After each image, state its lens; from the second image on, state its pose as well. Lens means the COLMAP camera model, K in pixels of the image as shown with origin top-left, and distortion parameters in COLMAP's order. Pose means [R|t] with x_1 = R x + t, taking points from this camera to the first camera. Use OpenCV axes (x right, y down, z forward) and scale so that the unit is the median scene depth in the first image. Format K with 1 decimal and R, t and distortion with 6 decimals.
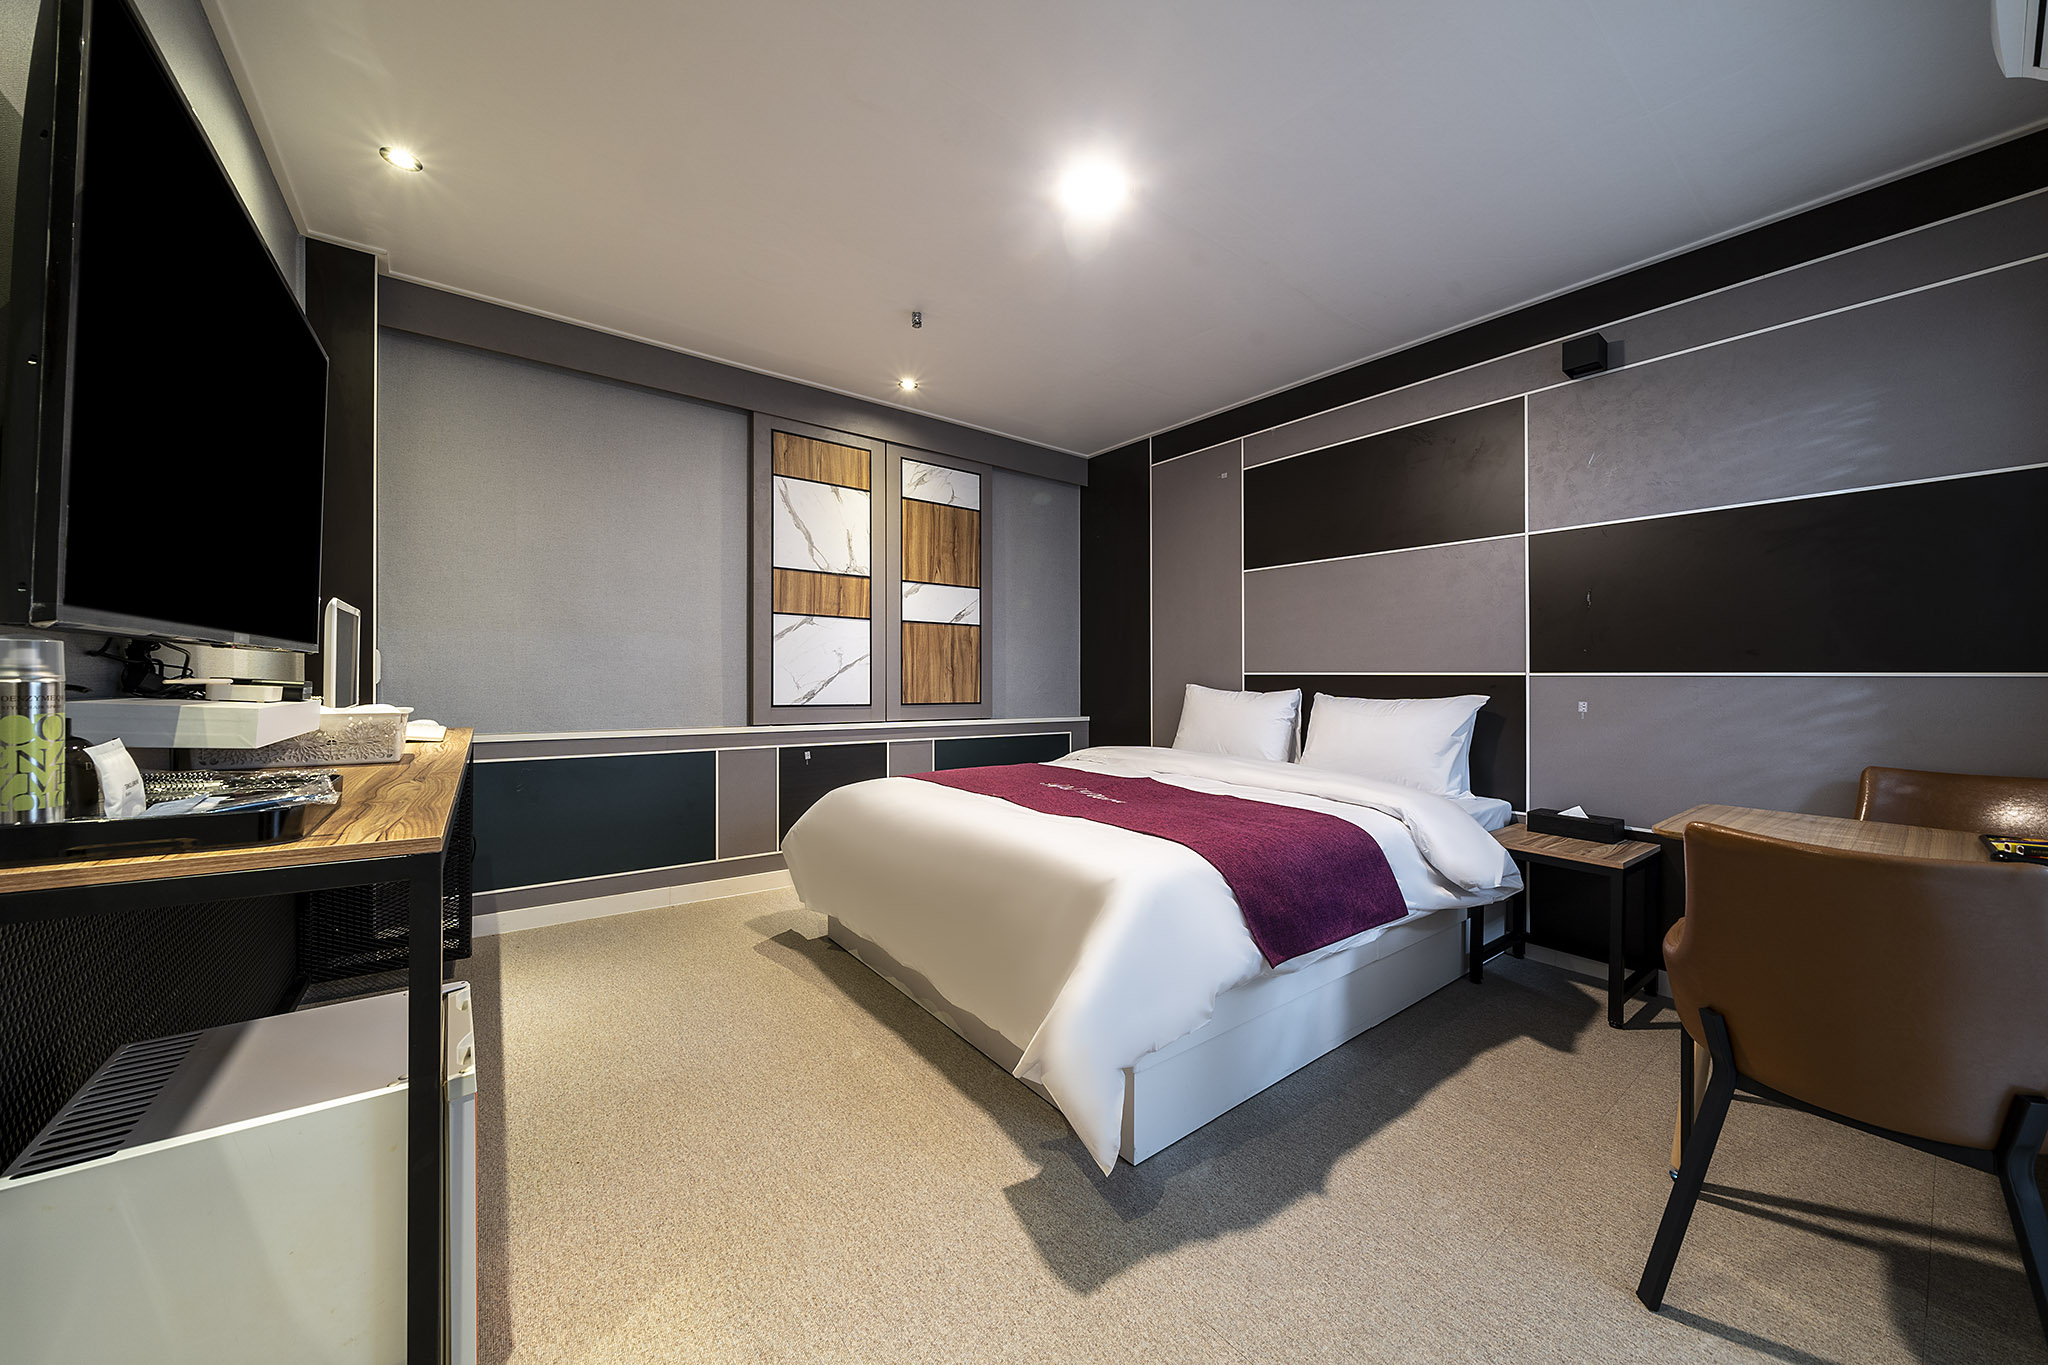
lens RADIAL K [[704.9, 0, 1002.5], [0, 704.9, 688.4], [0, 0, 1]] dist [-0.007929, -0.000005]
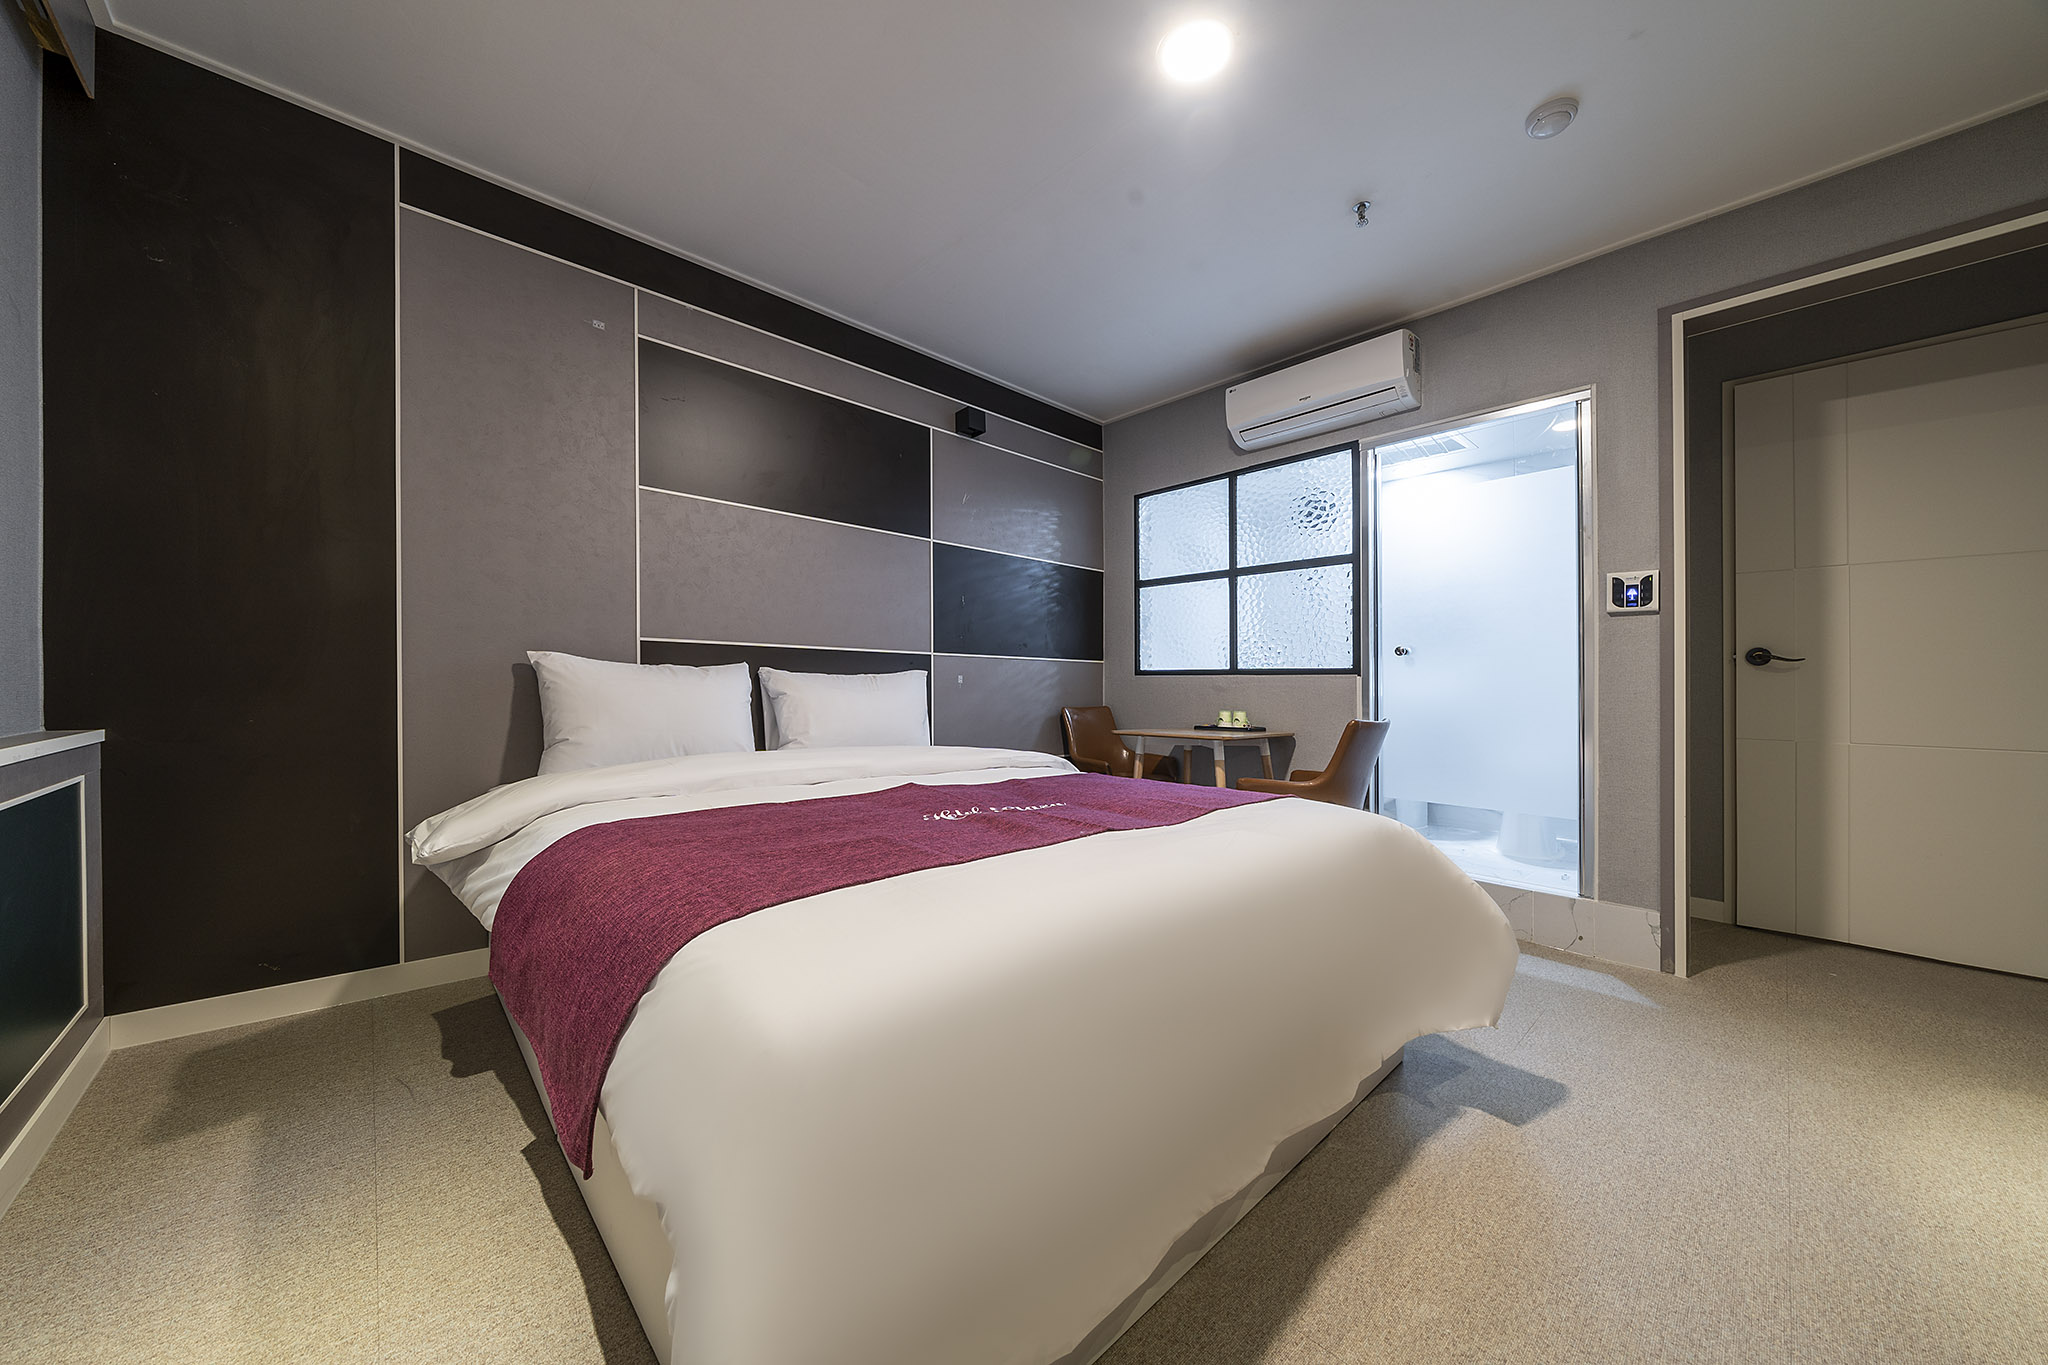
lens RADIAL K [[704.9, 0, 1002.5], [0, 704.9, 688.4], [0, 0, 1]] dist [-0.007929, -0.000005]
pose [[-0.100844, -0.013440, 0.994811, -0.624579], [-0.001005, 0.999910, 0.013407, 0.030318], [-0.994902, 0.000352, -0.100849, 1.228083]]
